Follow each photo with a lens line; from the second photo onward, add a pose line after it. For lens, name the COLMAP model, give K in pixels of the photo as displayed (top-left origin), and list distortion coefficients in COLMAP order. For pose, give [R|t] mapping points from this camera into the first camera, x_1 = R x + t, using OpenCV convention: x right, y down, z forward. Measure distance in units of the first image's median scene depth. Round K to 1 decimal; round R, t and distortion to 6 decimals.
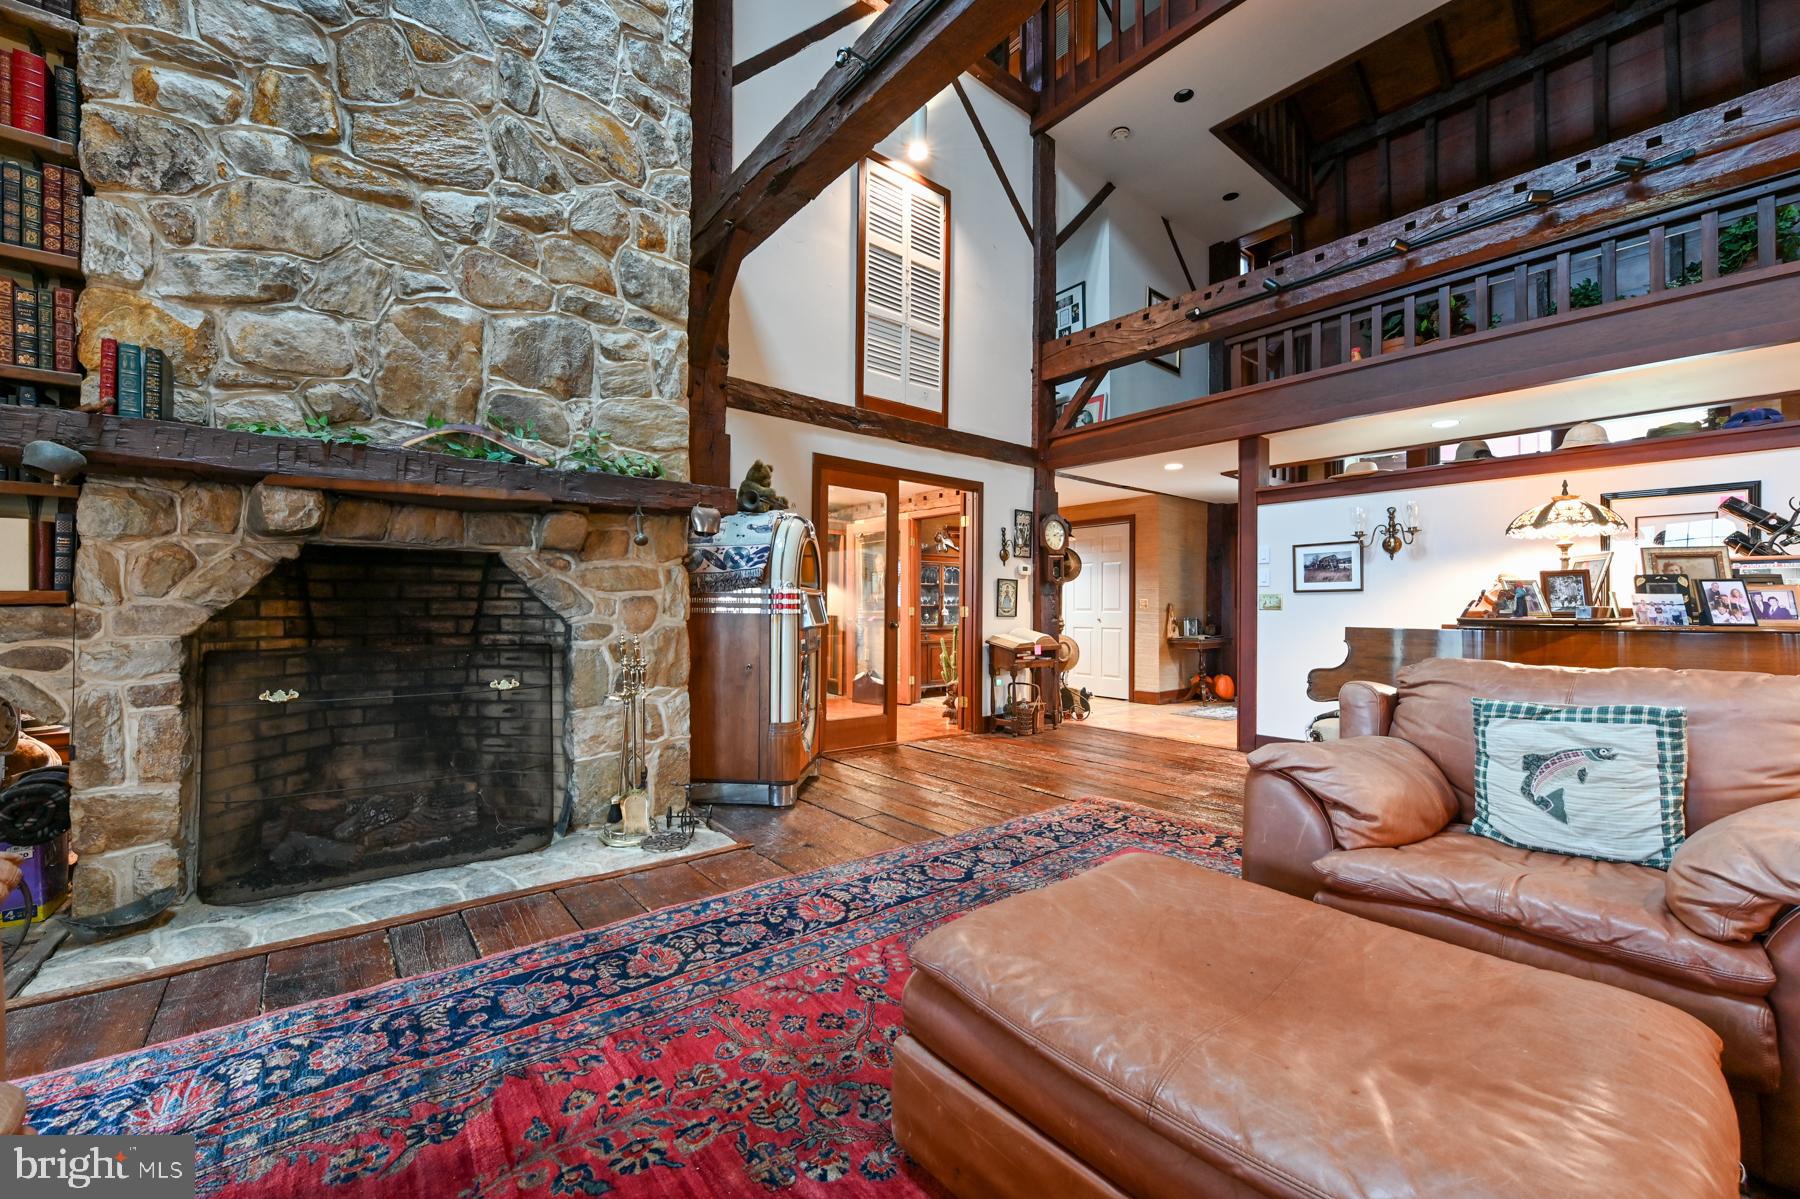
lens RADIAL K [[711.6, 0, 895.6], [0, 711.6, 605.1], [0, 0, 1]] dist [-0.007883, -0.000491]
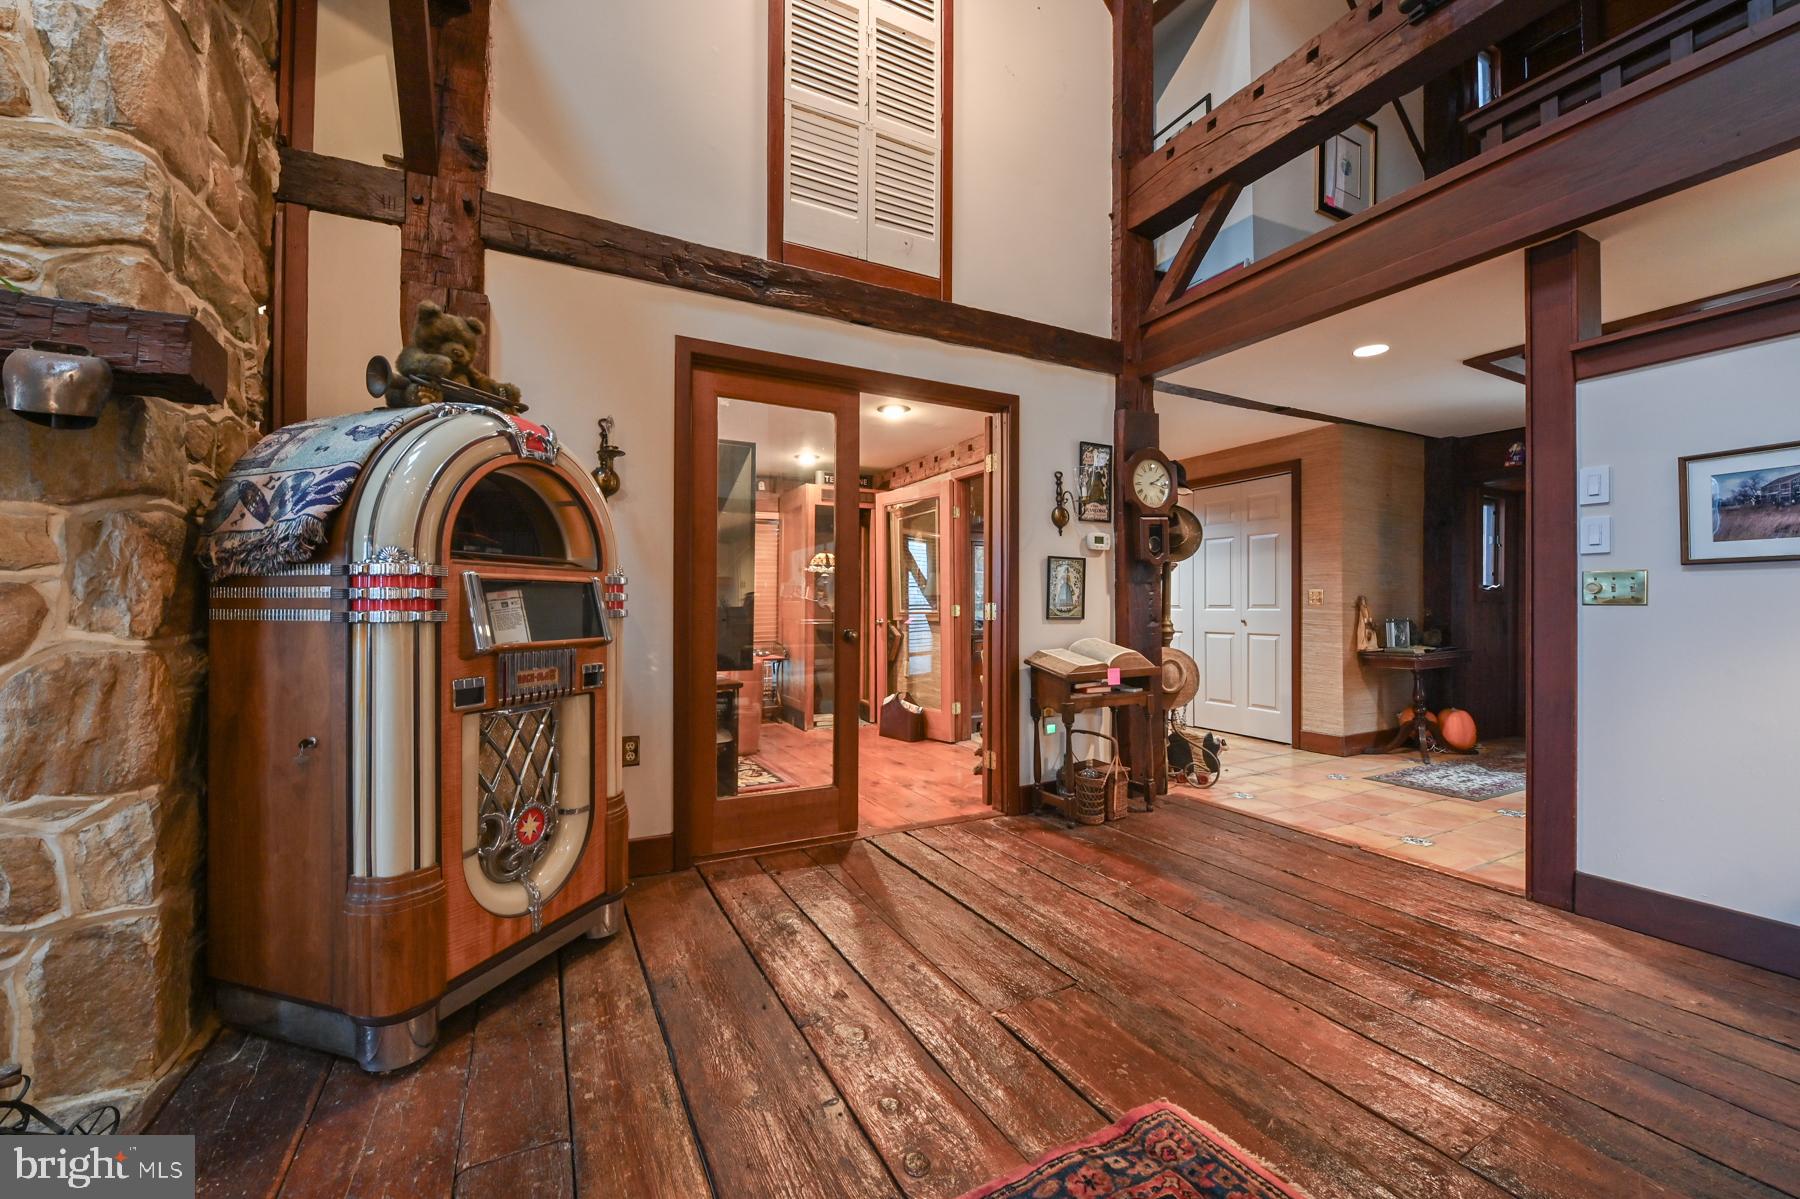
lens RADIAL K [[711.6, 0, 895.6], [0, 711.6, 605.1], [0, 0, 1]] dist [-0.007883, -0.000491]
pose [[0.979330, -0.007259, -0.202137, 0.242805], [0.007659, 0.999970, 0.001196, 0.004317], [0.202122, -0.002719, 0.979357, 0.673806]]
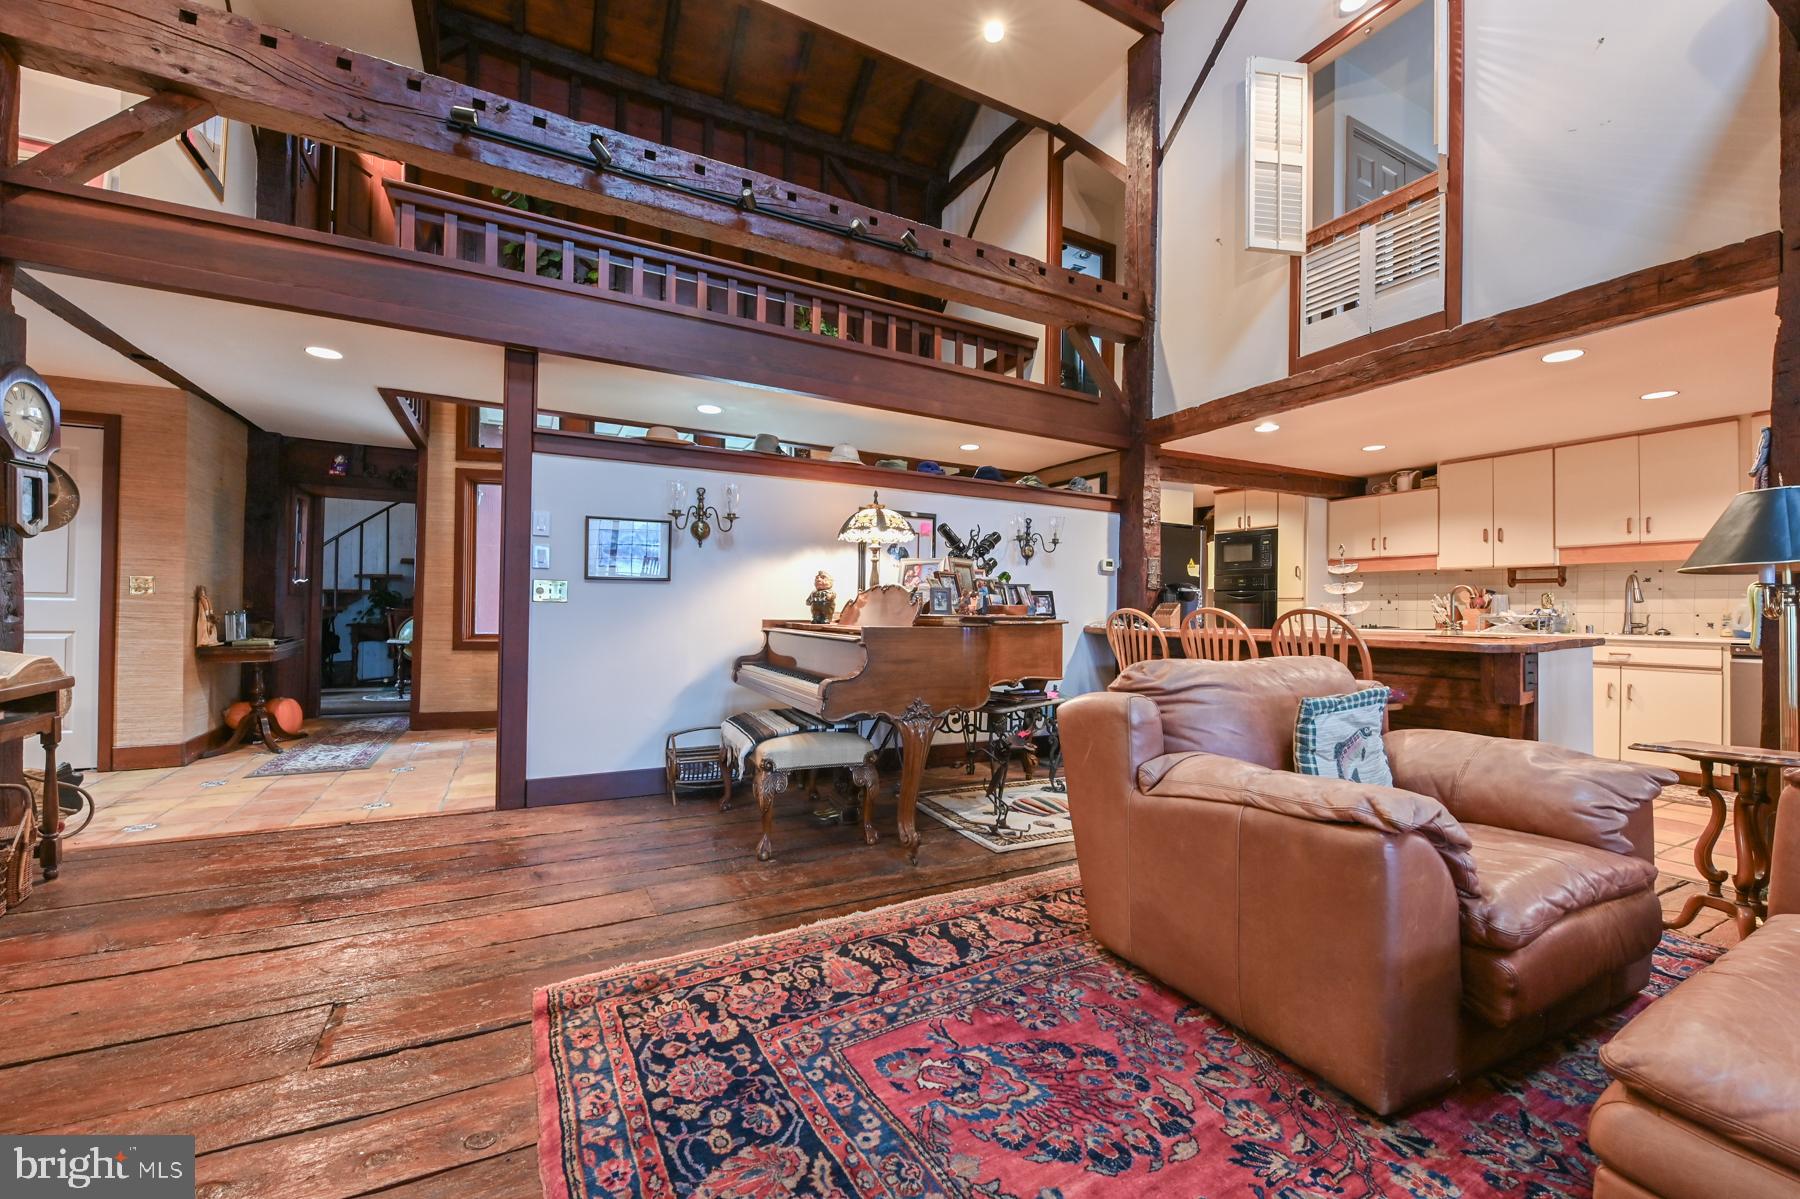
lens RADIAL K [[714.4, 0, 902.8], [0, 714.4, 604.5], [0, 0, 1]] dist [-0.003184, -0.000199]
pose [[0.191949, 0.004191, 0.981396, -0.163694], [-0.019785, 0.999804, -0.000400, 0.004036], [-0.981205, -0.019340, 0.191994, 0.747797]]
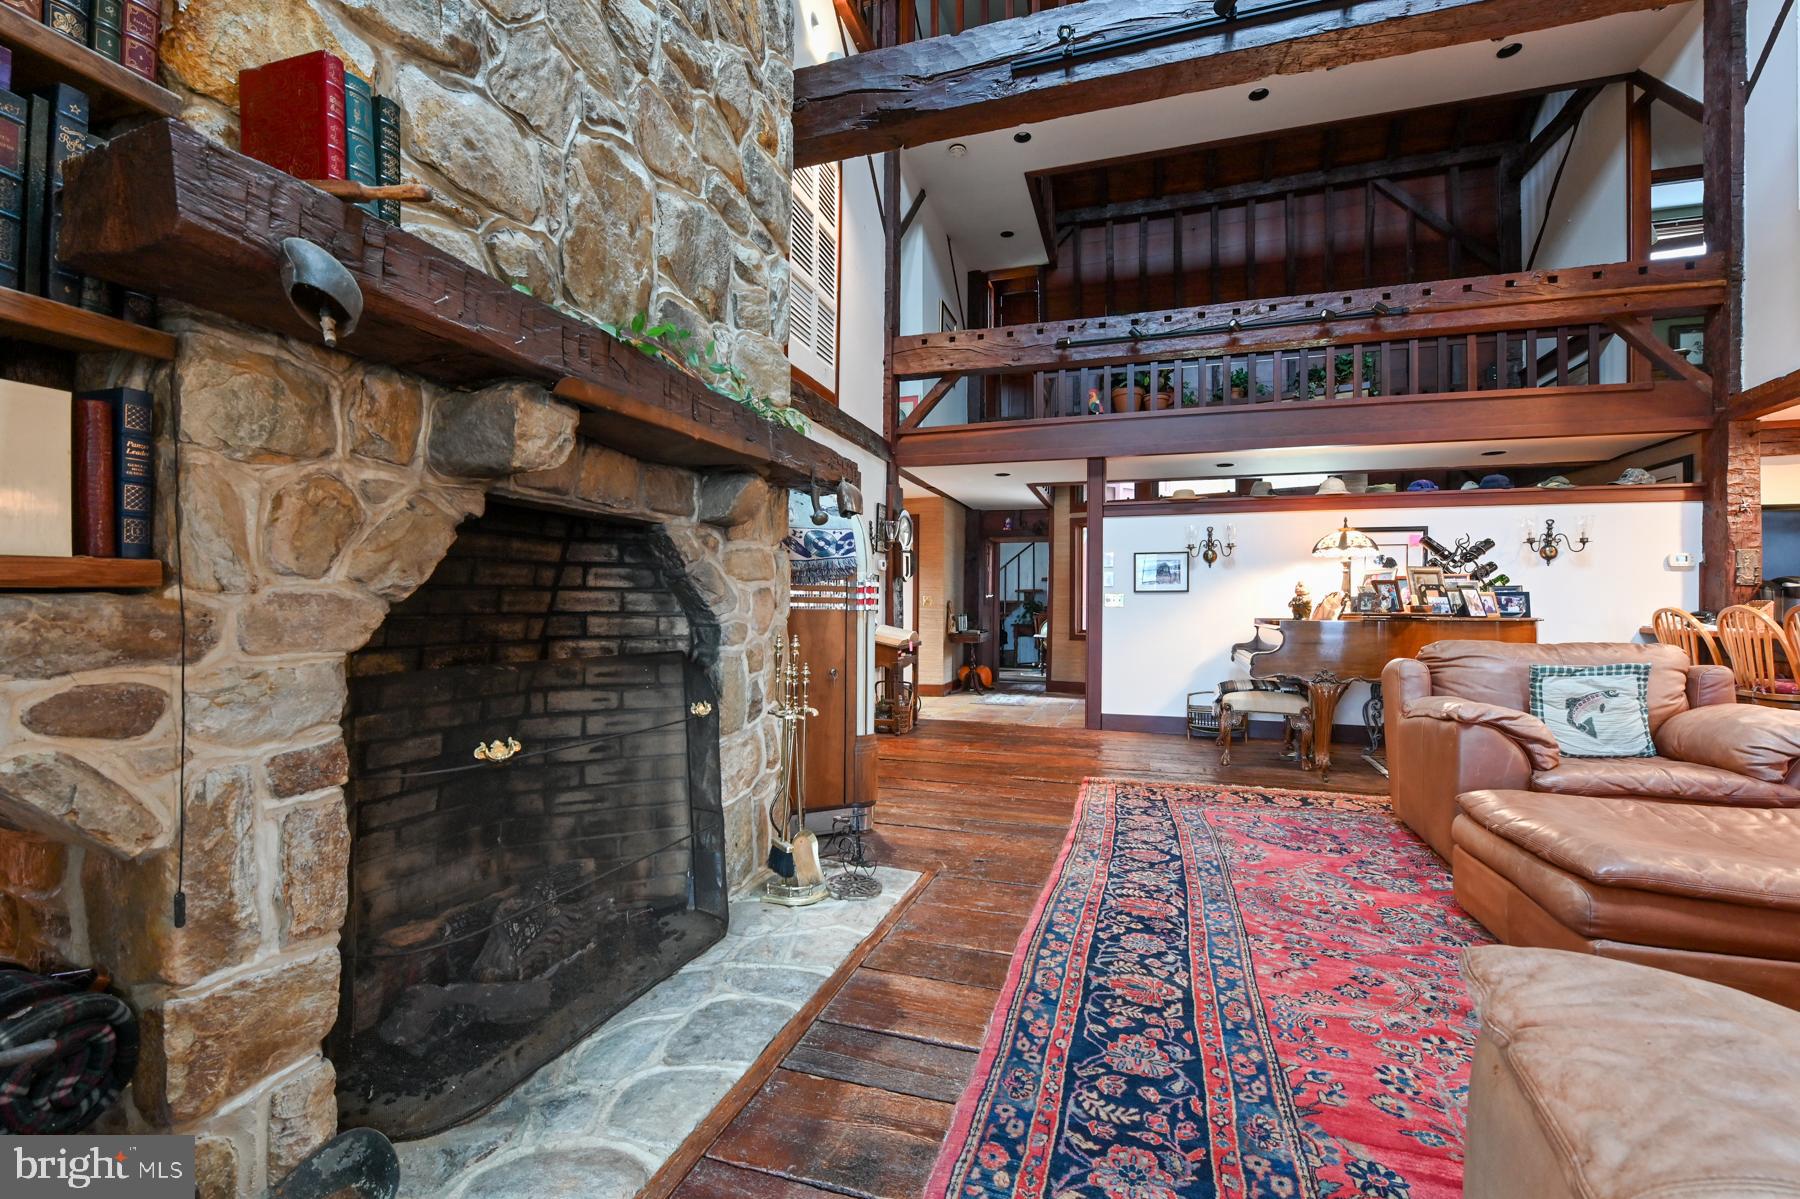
lens RADIAL K [[754.7, 0, 900.6], [0, 754.7, 605.3], [0, 0, 1]] dist [-0.009893, -0.000244]
pose [[0.839672, 0.003148, 0.543084, -0.655488], [-0.006030, 0.999976, 0.003527, 0.002912], [-0.543060, -0.006237, 0.839671, 0.207205]]
